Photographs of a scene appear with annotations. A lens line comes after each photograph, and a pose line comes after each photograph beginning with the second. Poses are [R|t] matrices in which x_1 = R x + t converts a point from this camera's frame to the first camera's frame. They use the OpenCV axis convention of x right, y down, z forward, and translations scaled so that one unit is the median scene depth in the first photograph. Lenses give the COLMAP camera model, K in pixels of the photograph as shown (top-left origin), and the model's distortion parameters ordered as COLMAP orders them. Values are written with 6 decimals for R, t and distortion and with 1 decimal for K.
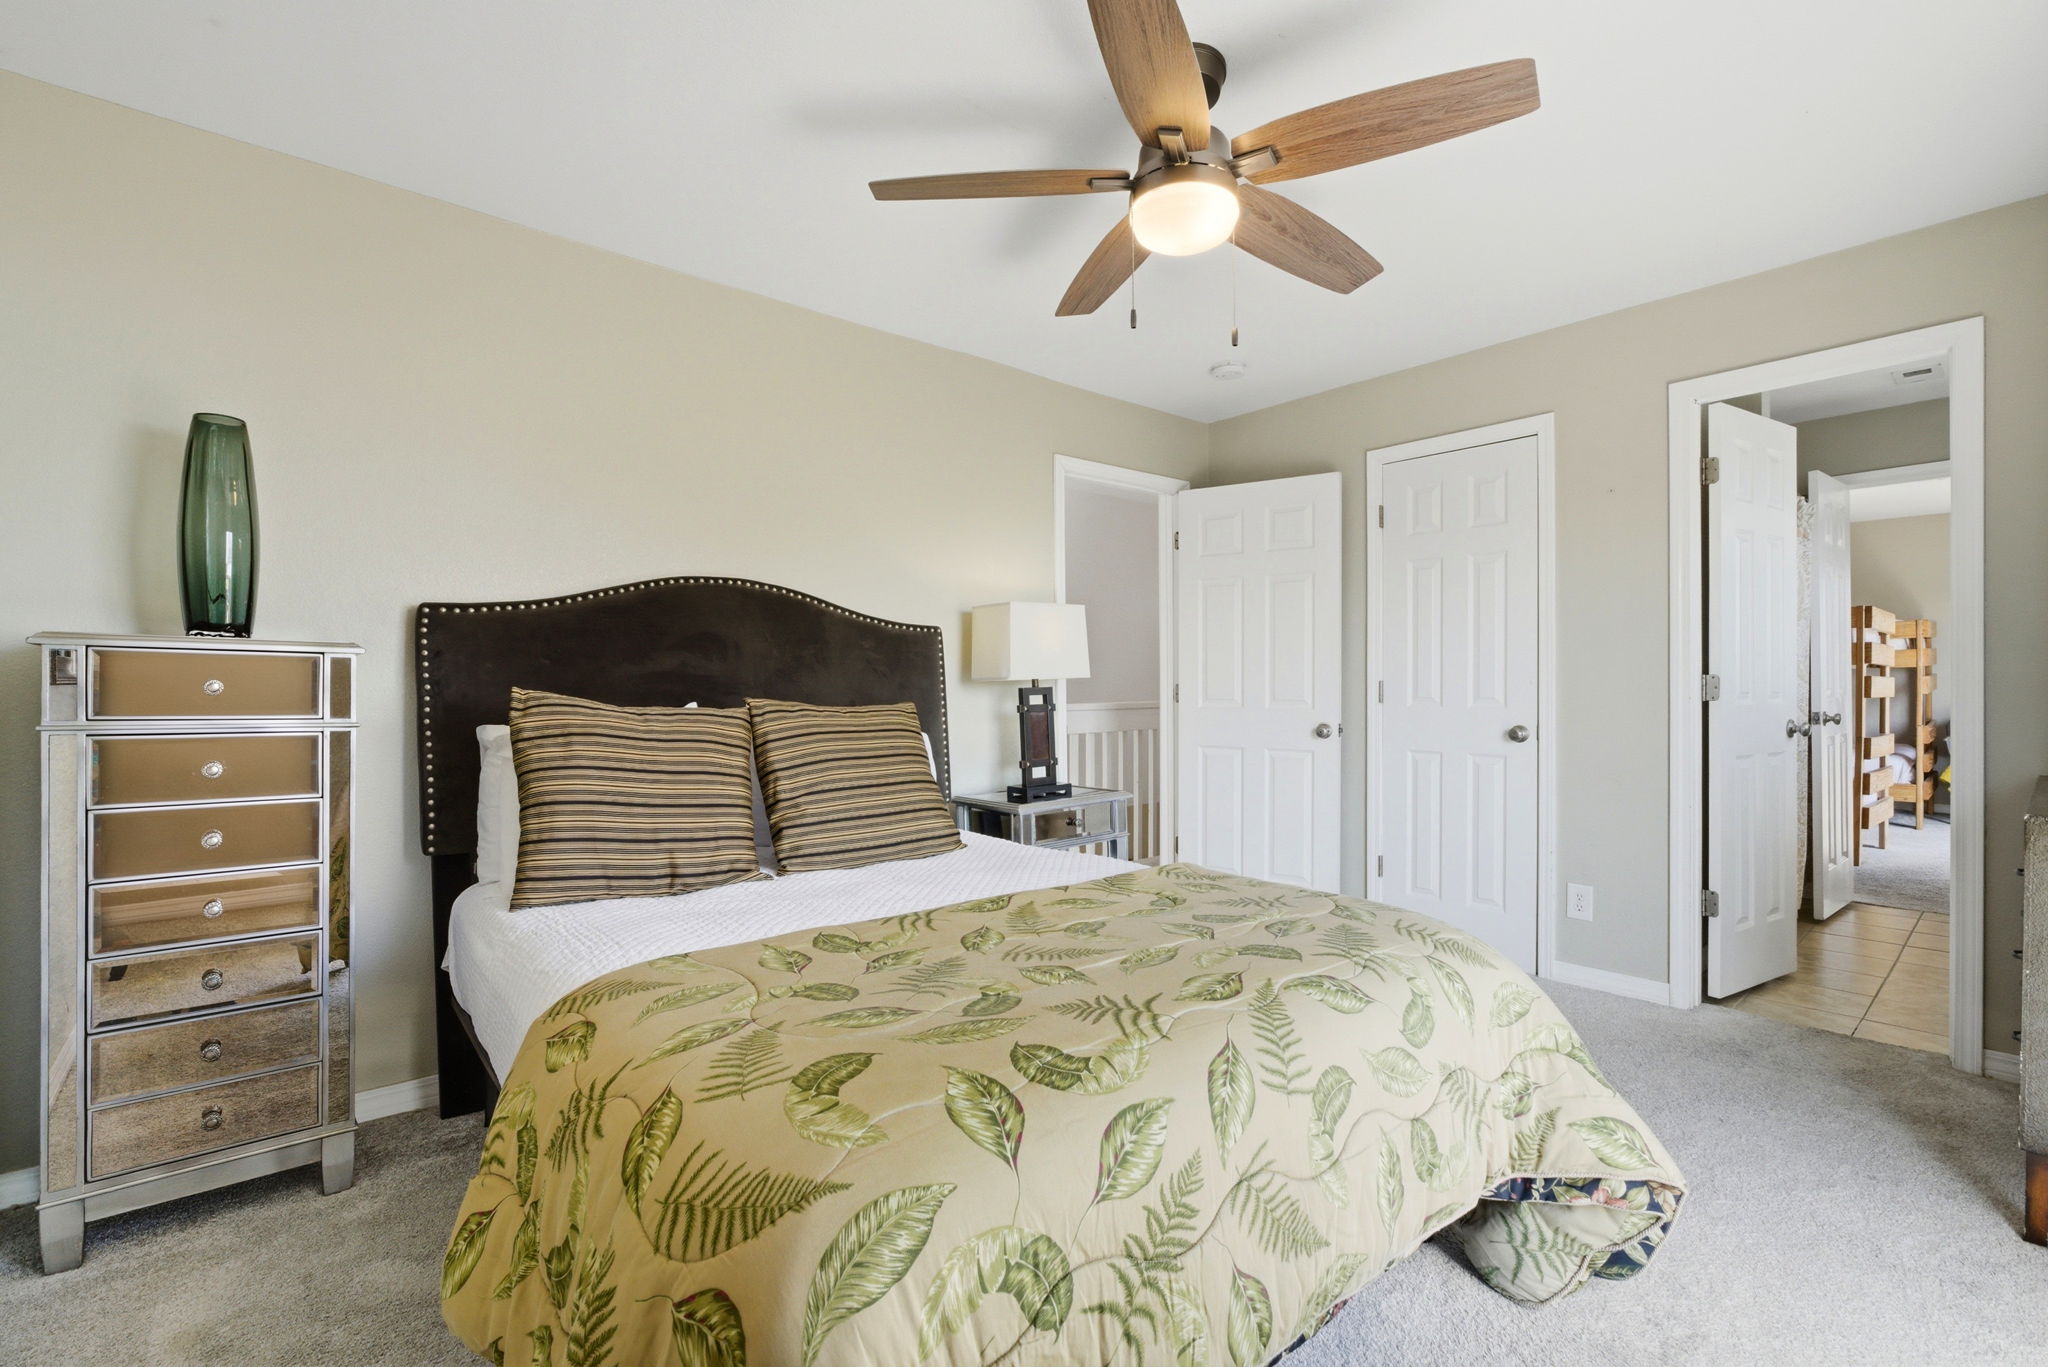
lens RADIAL K [[902.2, 0, 1027.5], [0, 902.2, 684.8], [0, 0, 1]] dist [-0.000662, -0.000105]
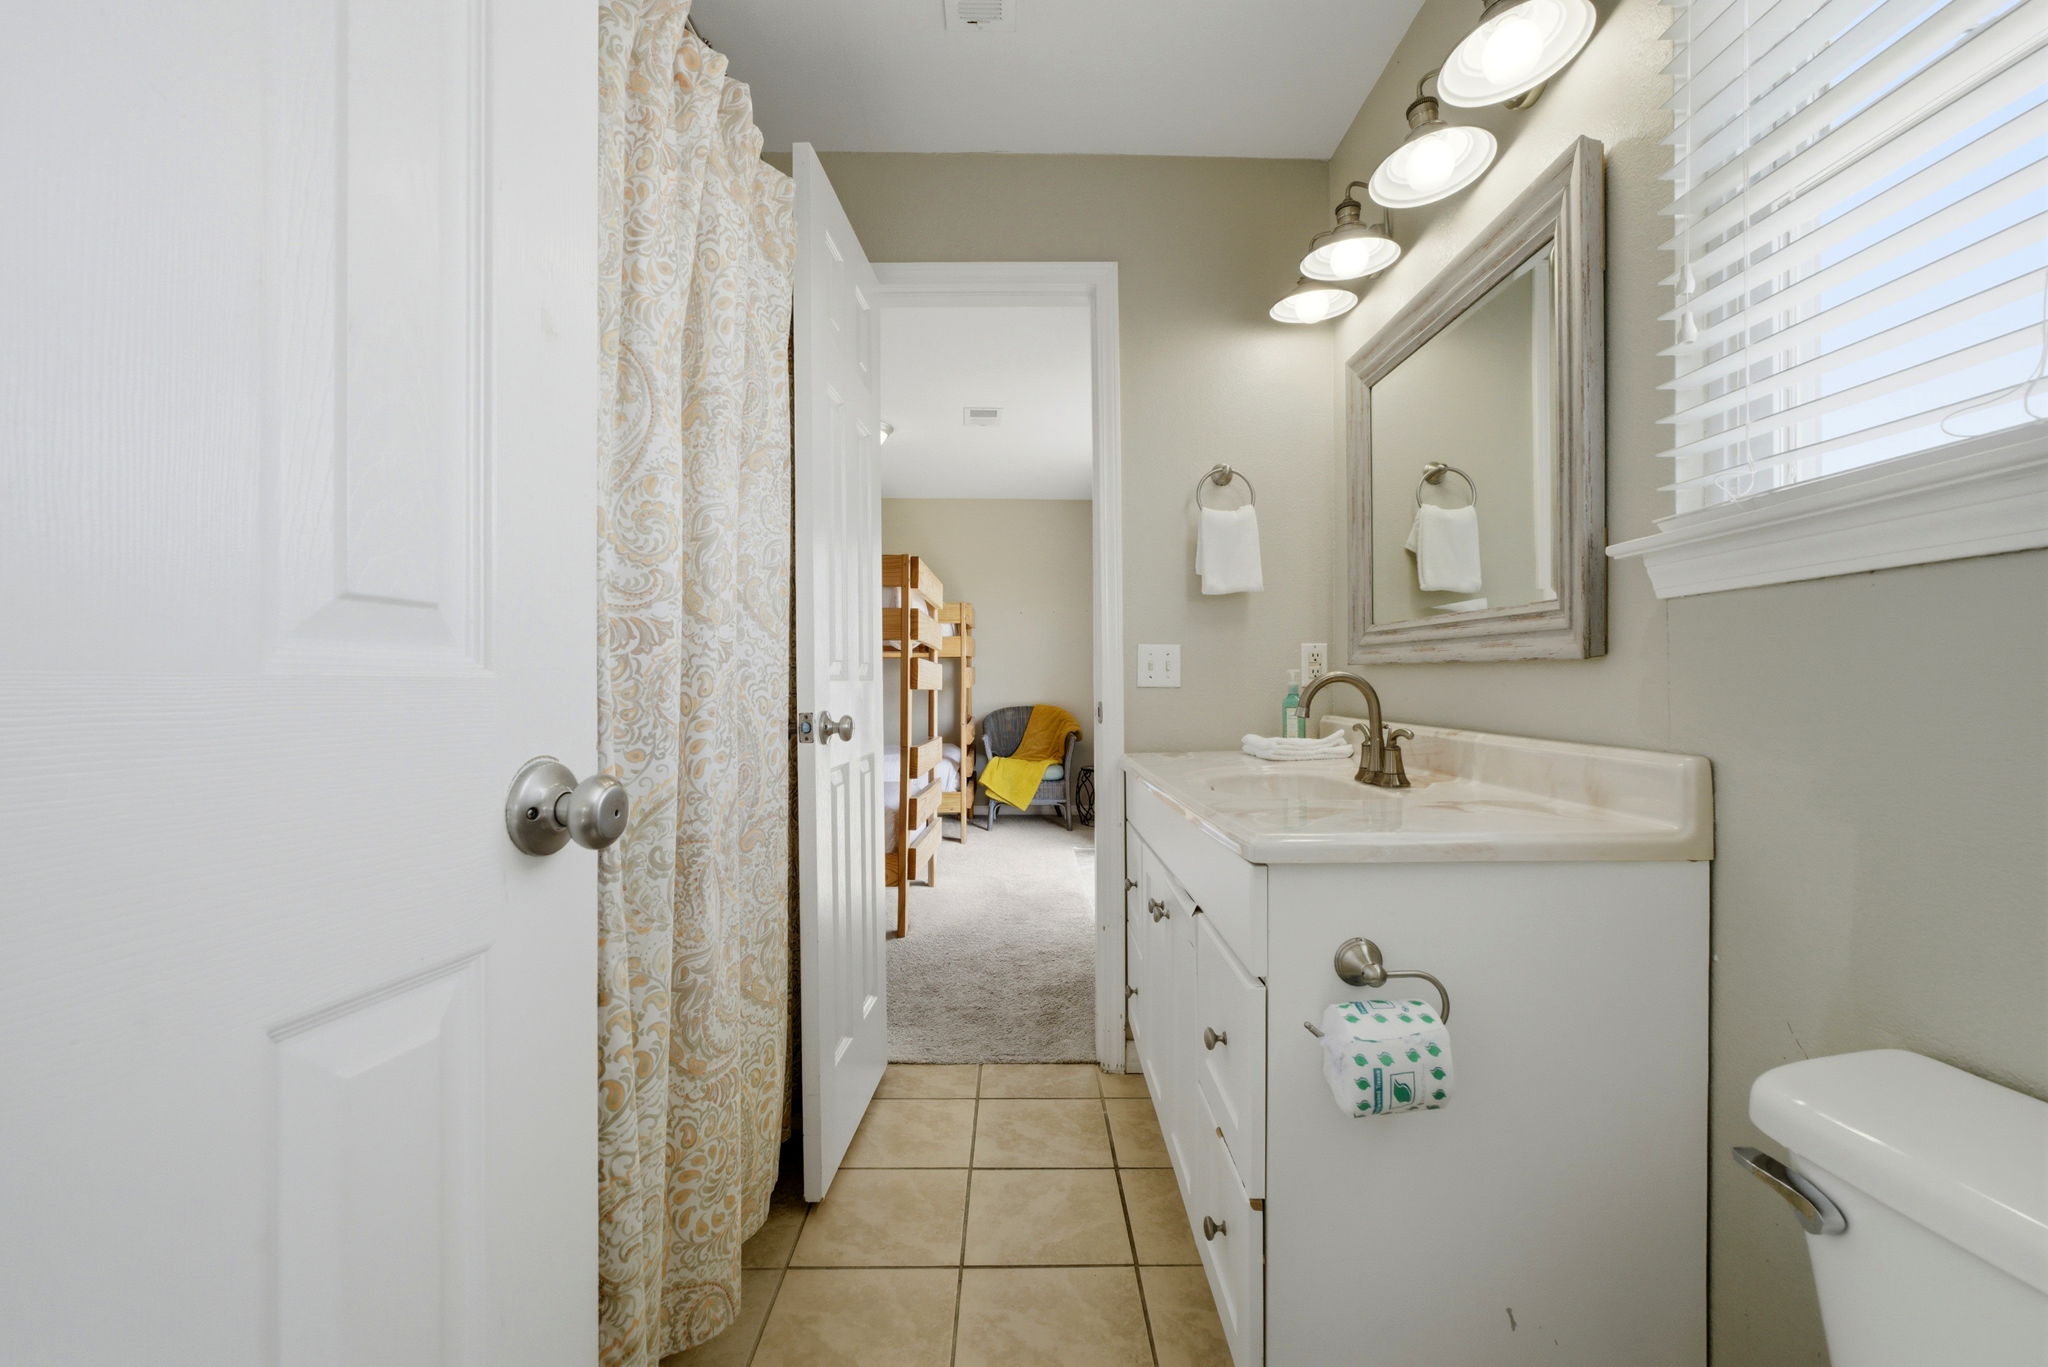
lens RADIAL K [[902.2, 0, 1025.1], [0, 902.2, 686.4], [0, 0, 1]] dist [-0.000662, -0.000105]
pose [[0.655413, -0.000173, 0.755270, 0.388349], [0.002760, 0.999994, -0.002166, 0.011792], [-0.755265, 0.003504, 0.655410, 0.402354]]
